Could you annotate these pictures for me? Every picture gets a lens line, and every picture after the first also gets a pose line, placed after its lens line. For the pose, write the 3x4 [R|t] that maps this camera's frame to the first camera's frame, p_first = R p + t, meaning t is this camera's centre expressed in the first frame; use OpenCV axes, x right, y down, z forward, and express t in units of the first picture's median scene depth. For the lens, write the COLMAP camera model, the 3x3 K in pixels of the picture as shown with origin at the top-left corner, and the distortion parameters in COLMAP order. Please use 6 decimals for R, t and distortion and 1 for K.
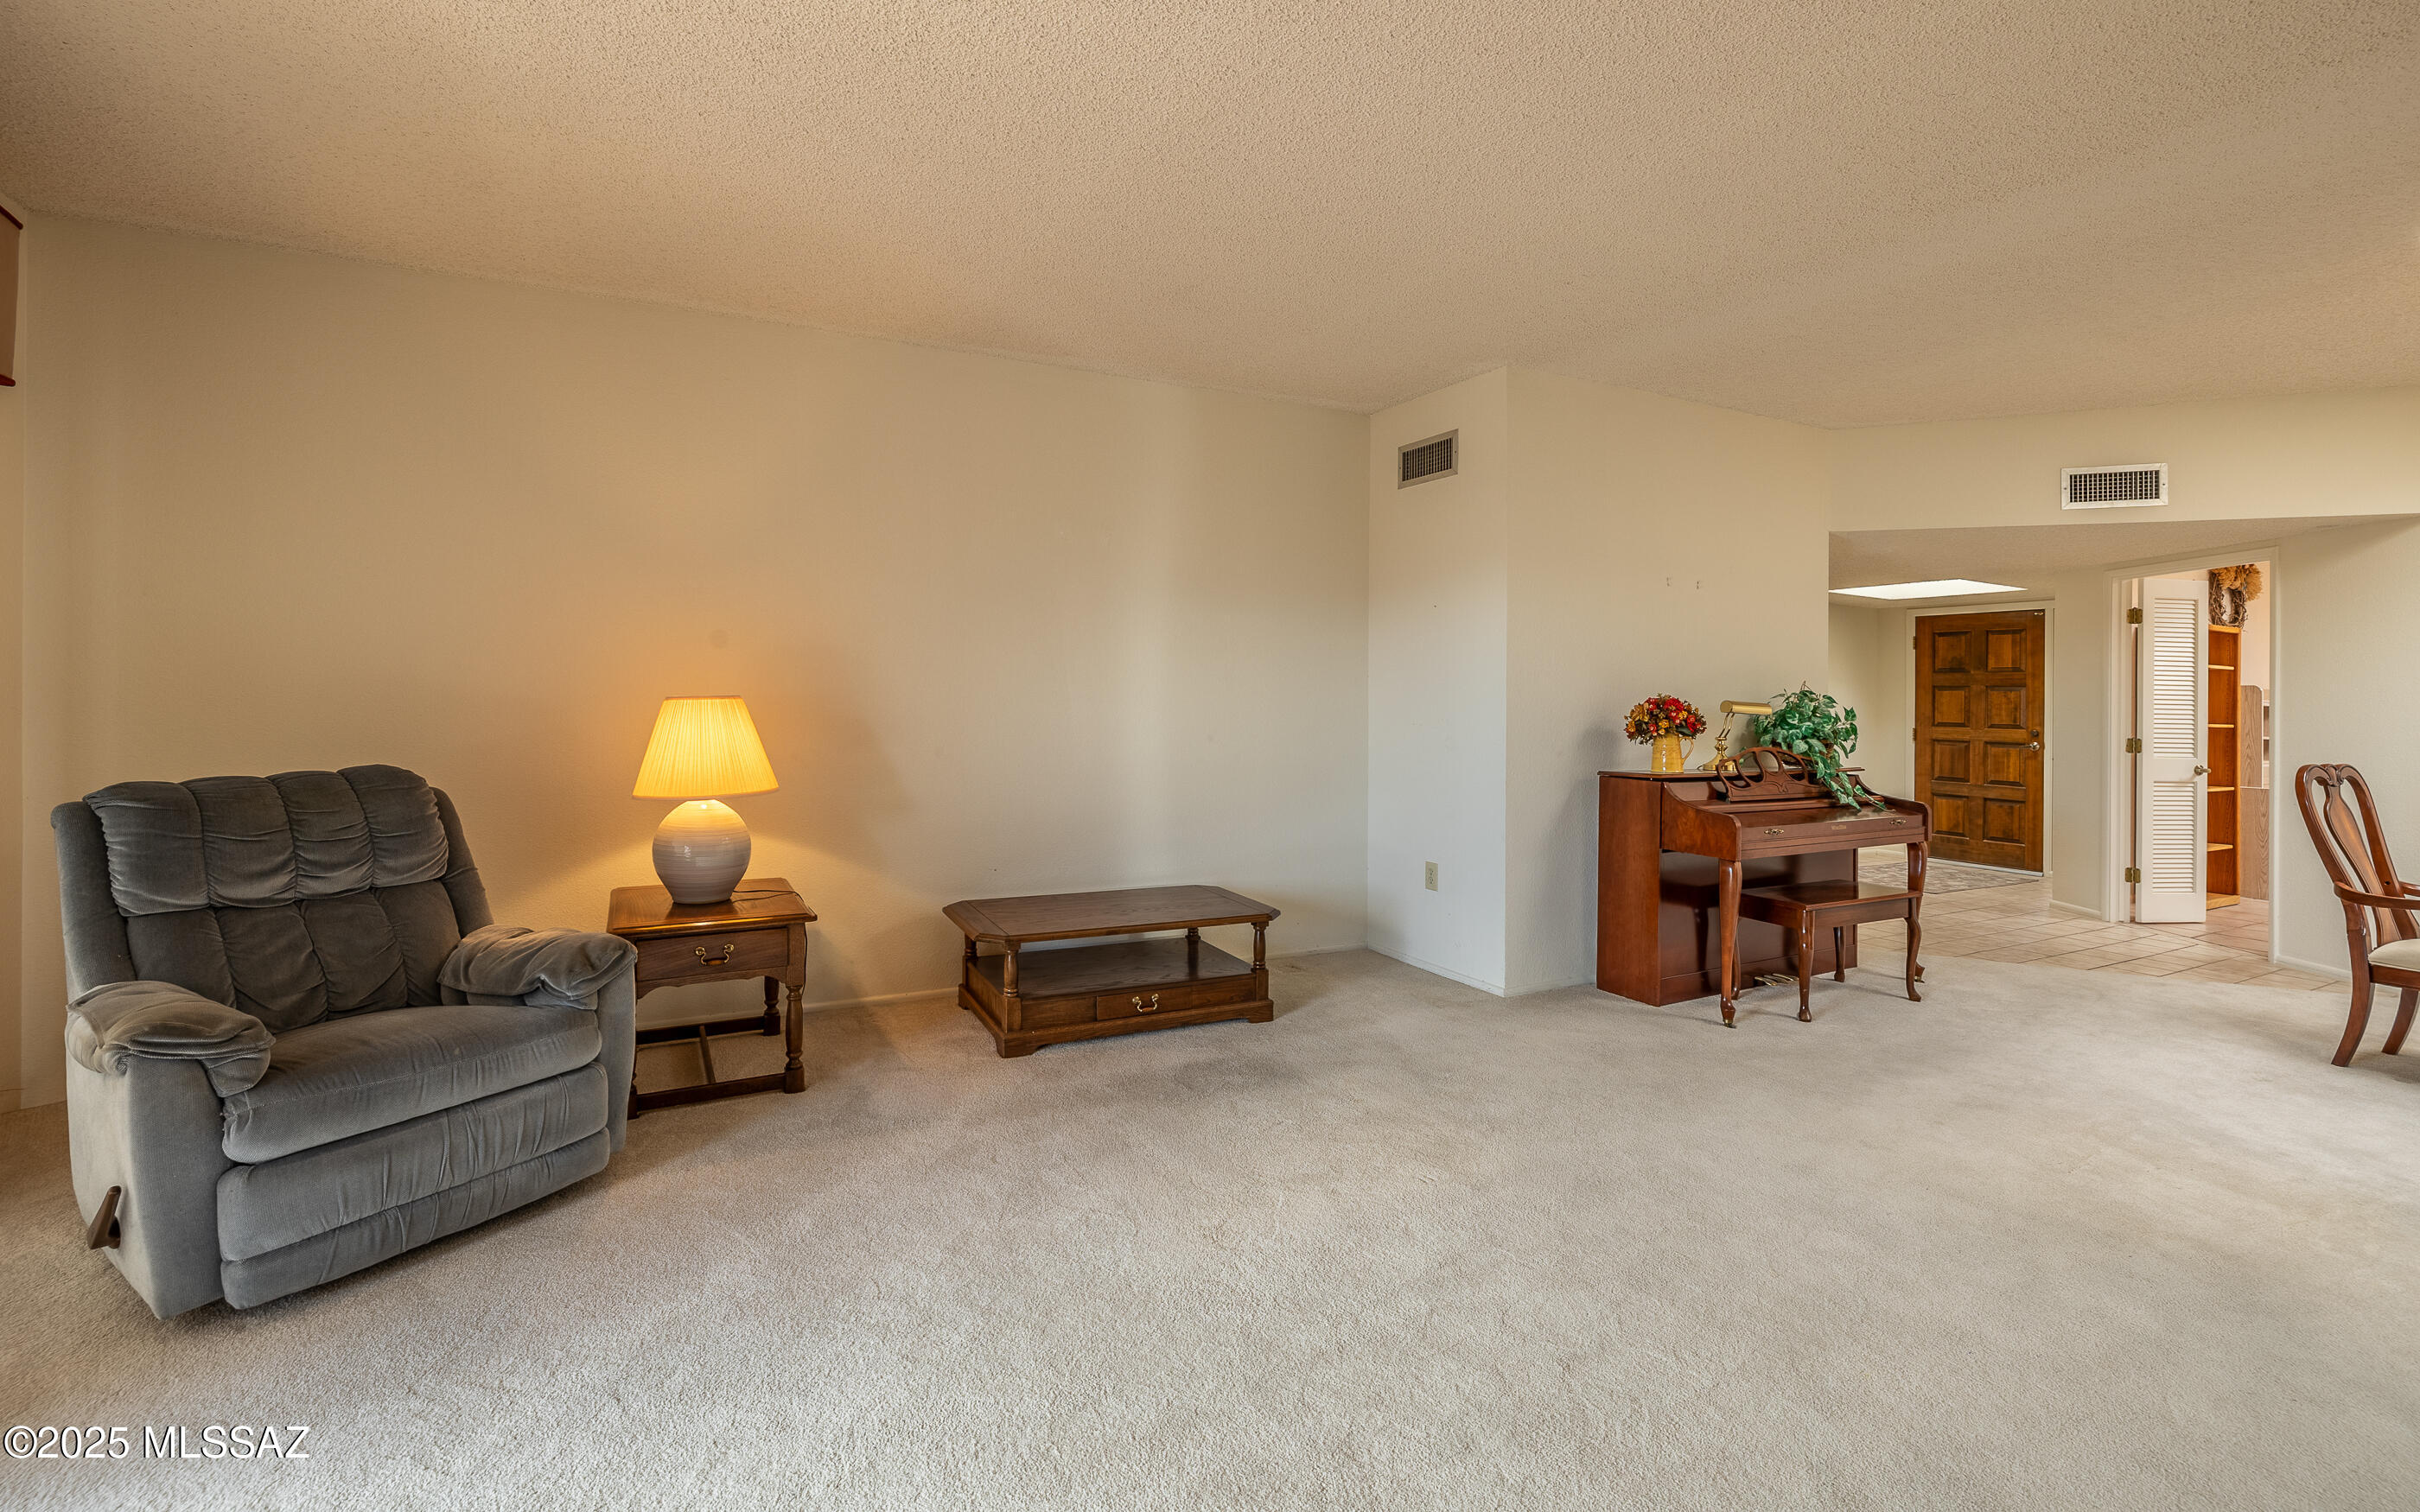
lens RADIAL K [[1021.9, 0, 1207.8], [0, 1021.9, 682.7], [0, 0, 1]] dist [-0.000874, -0.000287]
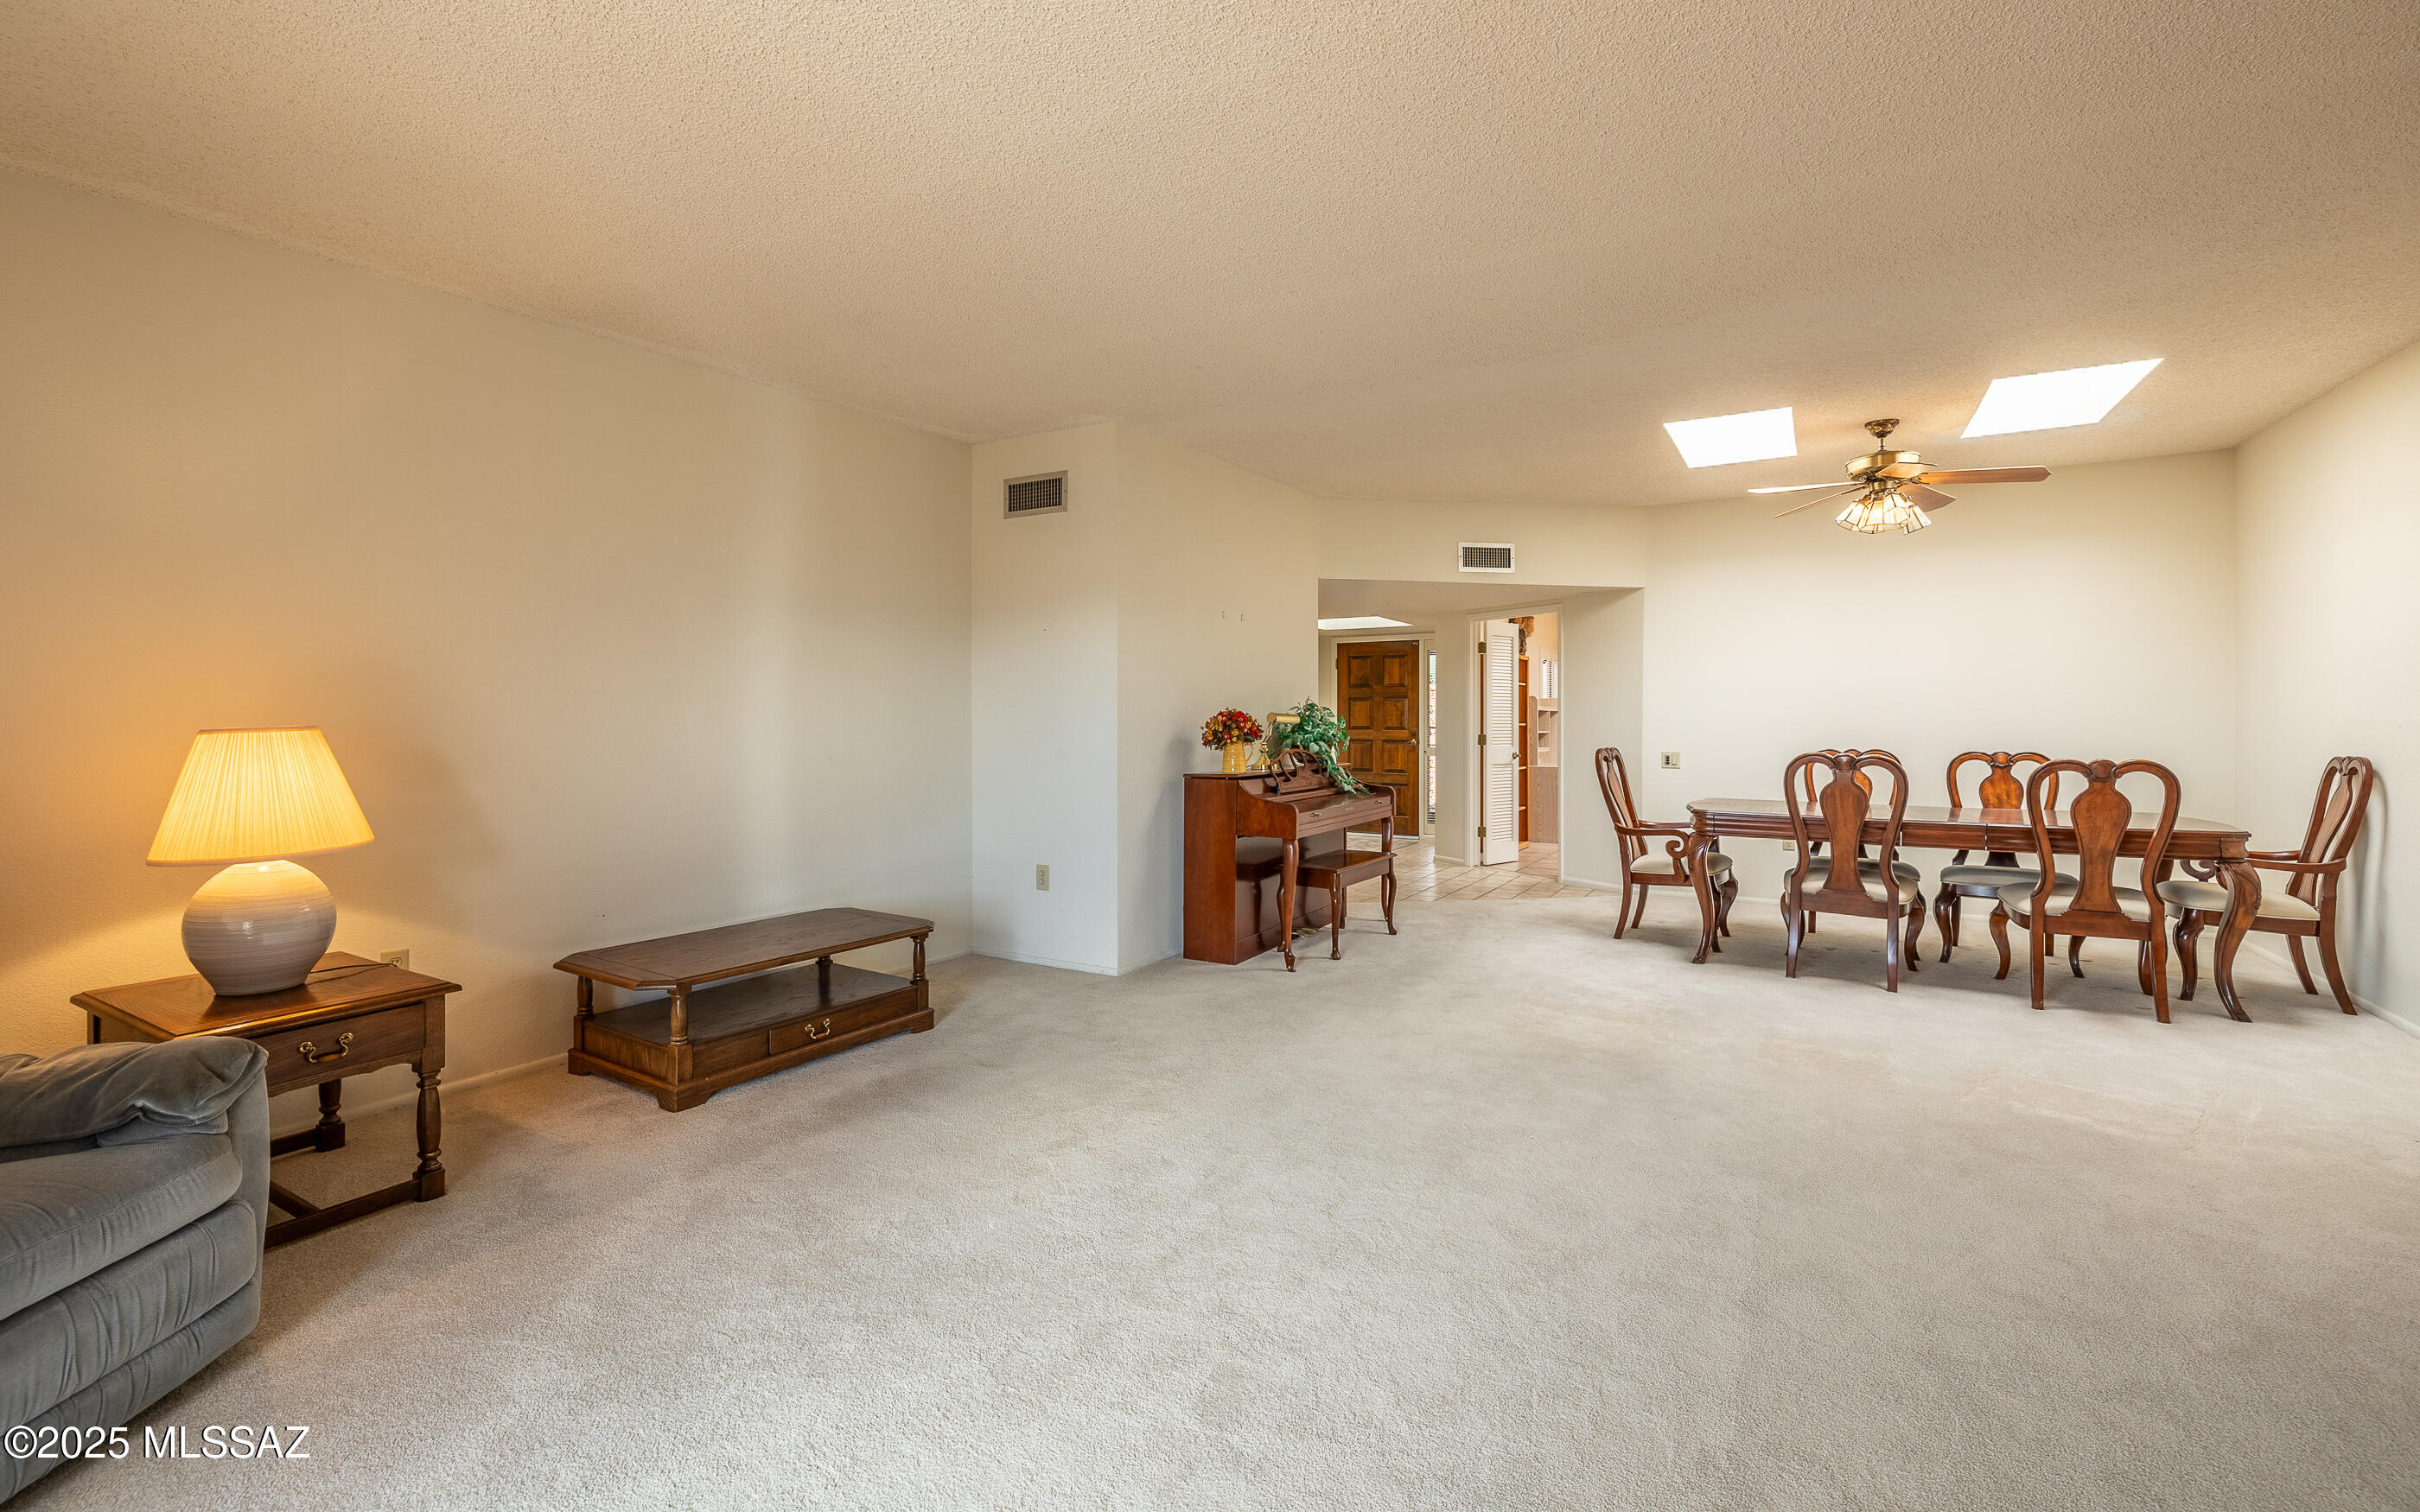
lens RADIAL K [[1024.4, 0, 1207.0], [0, 1024.4, 699.4], [0, 0, 1]] dist [-0.001166, -0.000028]
pose [[0.860133, -0.008207, 0.510004, -0.224045], [0.006154, 0.999965, 0.005711, -0.007066], [-0.510033, -0.001774, 0.860153, -0.035568]]
